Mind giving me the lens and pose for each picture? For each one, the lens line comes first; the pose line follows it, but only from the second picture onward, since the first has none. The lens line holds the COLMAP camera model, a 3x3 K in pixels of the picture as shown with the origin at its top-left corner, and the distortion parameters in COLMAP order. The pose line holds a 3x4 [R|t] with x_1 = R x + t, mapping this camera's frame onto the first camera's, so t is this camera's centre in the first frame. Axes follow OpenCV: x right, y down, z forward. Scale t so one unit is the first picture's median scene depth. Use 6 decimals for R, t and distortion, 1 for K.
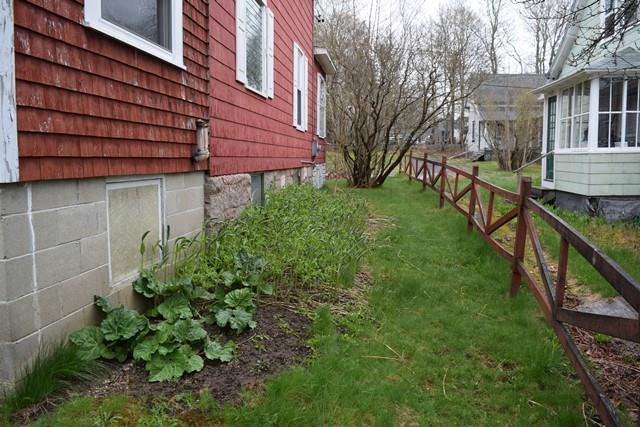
lens RADIAL K [[495.5, 0, 320.0], [0, 495.5, 213.5], [0, 0, 1]] dist [-0.100731, 0.001080]
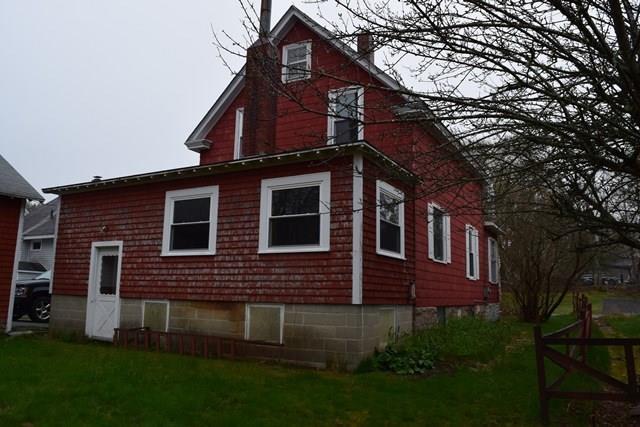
lens RADIAL K [[495.5, 0, 320.0], [0, 495.5, 213.5], [0, 0, 1]] dist [-0.100731, 0.001080]
pose [[0.924743, -0.048416, -0.377501, 0.206984], [-0.058385, 0.962089, -0.266414, 0.121455], [0.376088, 0.268405, 0.886858, -1.097712]]
